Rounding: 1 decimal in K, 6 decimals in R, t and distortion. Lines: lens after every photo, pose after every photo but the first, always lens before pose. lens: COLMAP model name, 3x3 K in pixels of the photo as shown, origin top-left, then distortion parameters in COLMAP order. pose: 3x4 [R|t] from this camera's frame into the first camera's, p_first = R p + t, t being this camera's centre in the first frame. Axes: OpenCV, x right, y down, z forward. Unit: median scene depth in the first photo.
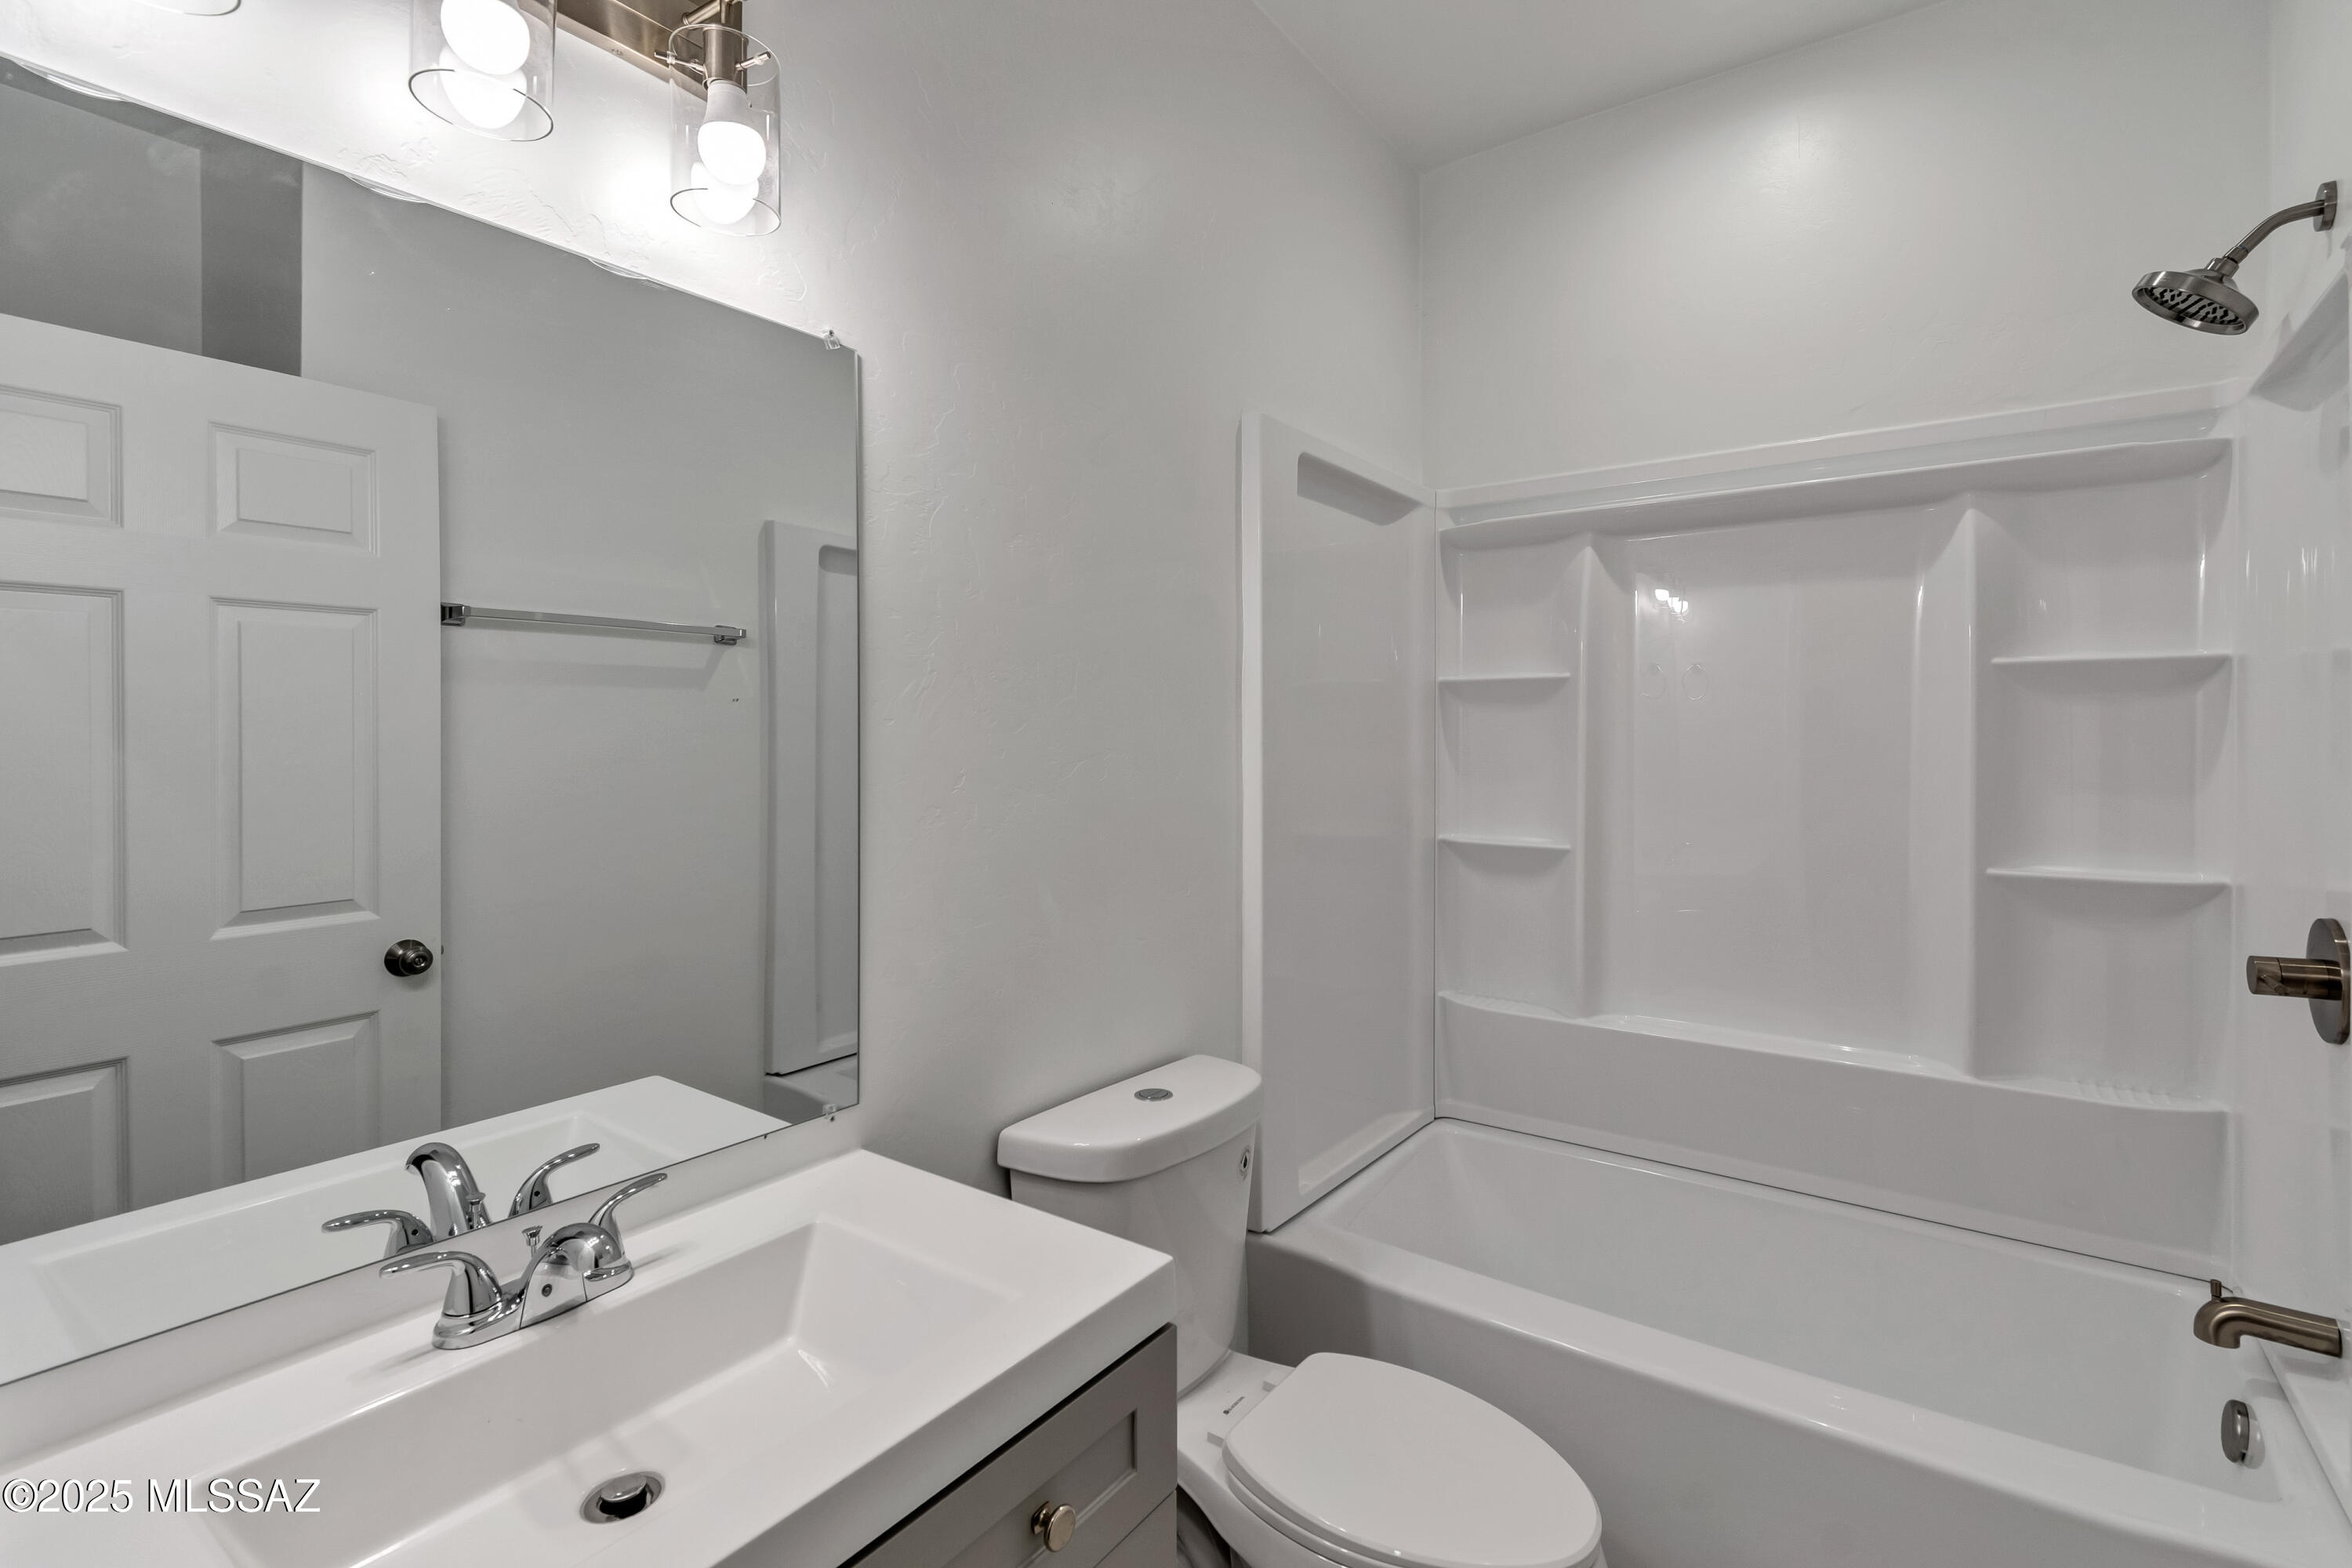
lens RADIAL K [[1050.1, 0, 1210.2], [0, 1050.1, 749.1], [0, 0, 1]] dist [0.000618, -0.000070]
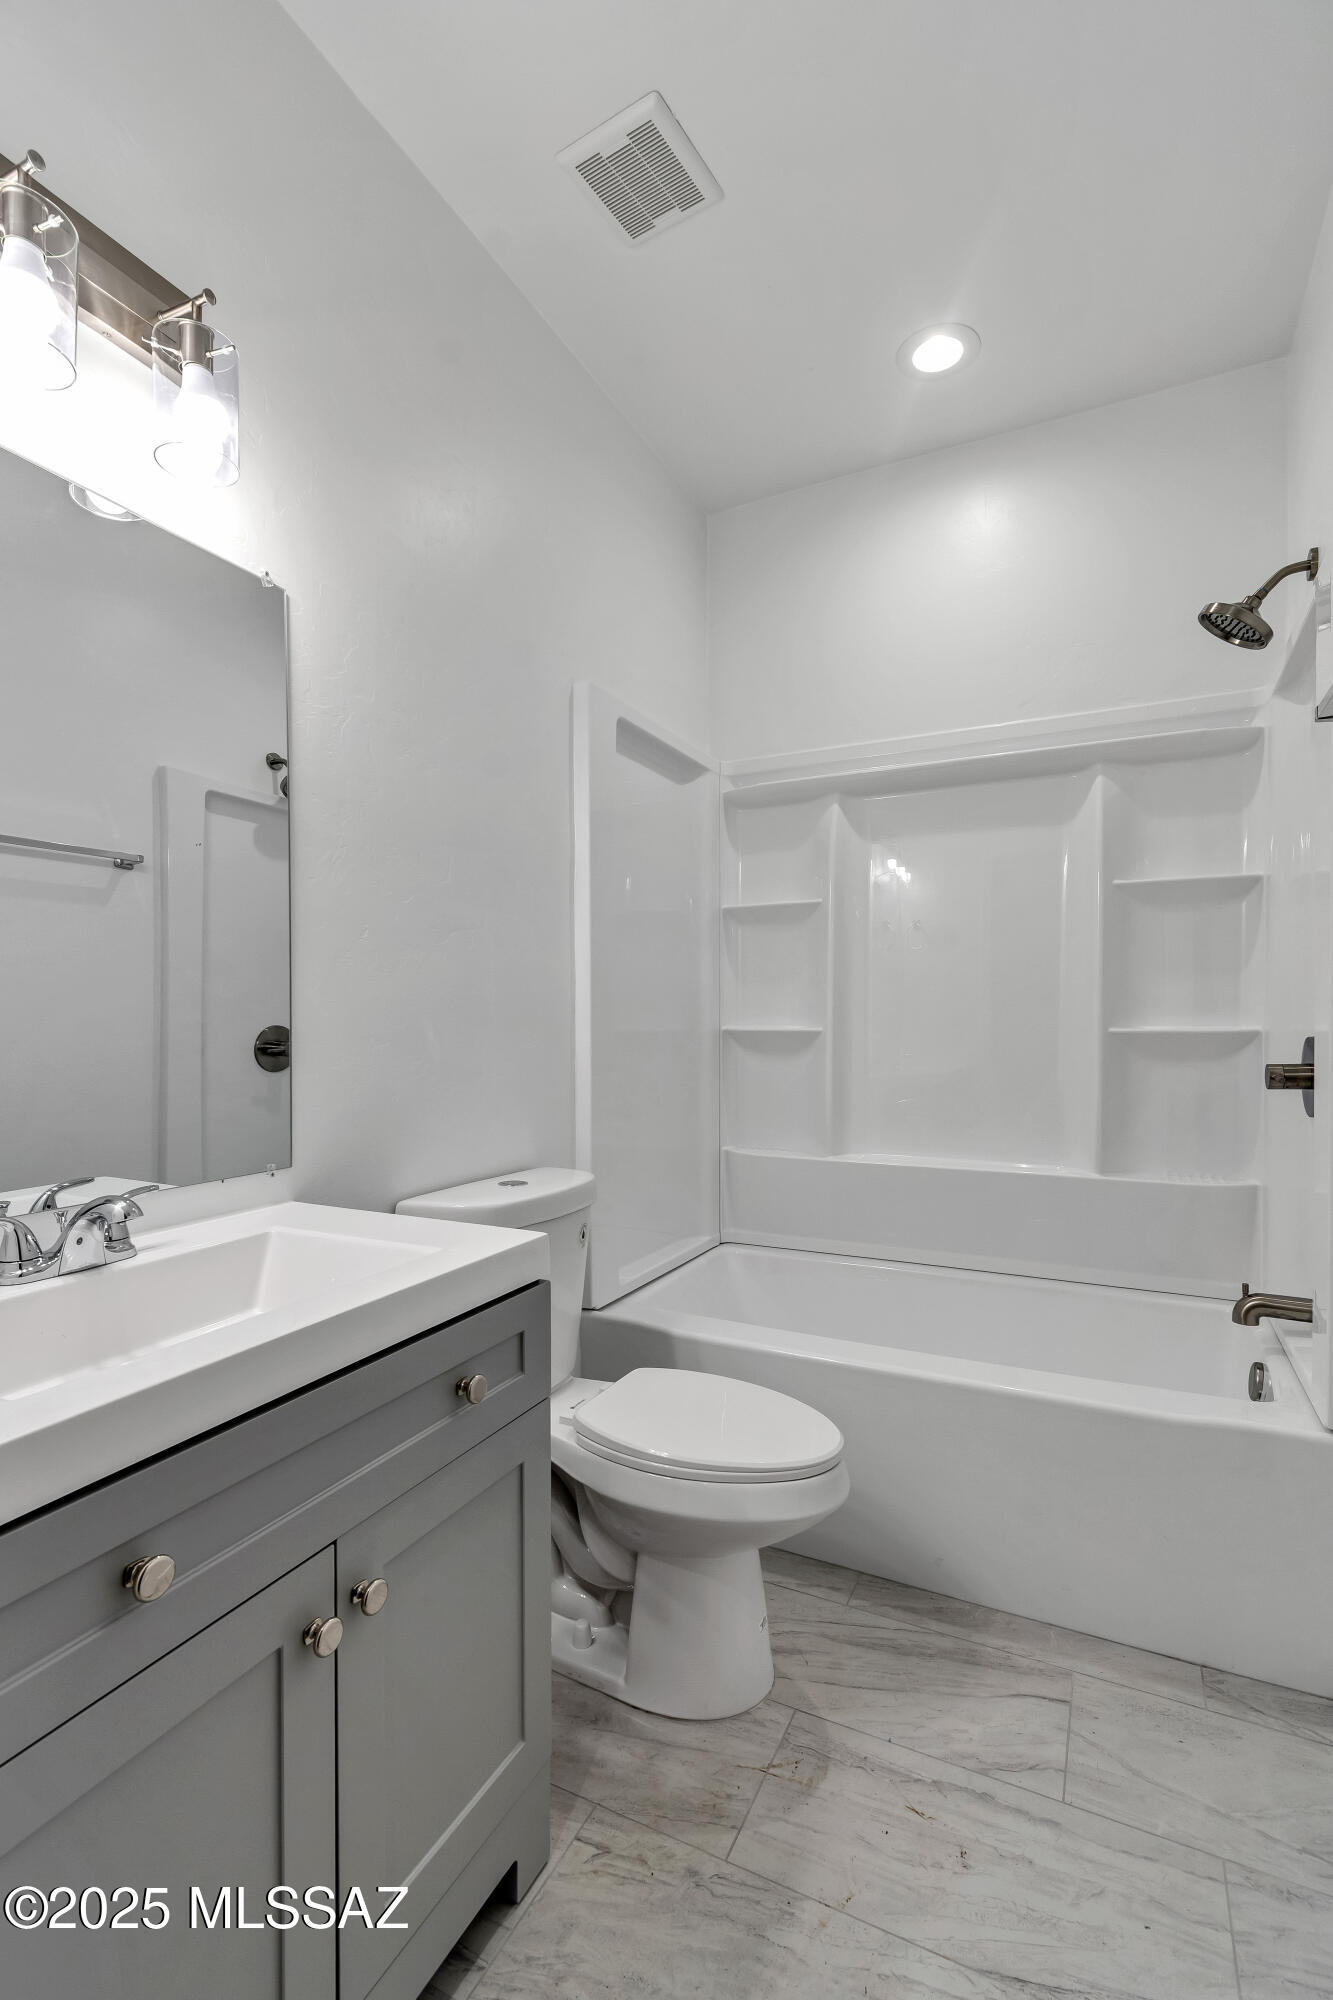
lens RADIAL K [[910.7, 0, 641.5], [0, 910.7, 1025.6], [0, 0, 1]] dist [0.001593, -0.001527]
pose [[0.990890, 0.001547, 0.134661, -0.042979], [-0.000664, 0.999978, -0.006607, 0.124812], [-0.134669, 0.006458, 0.990870, -0.123345]]
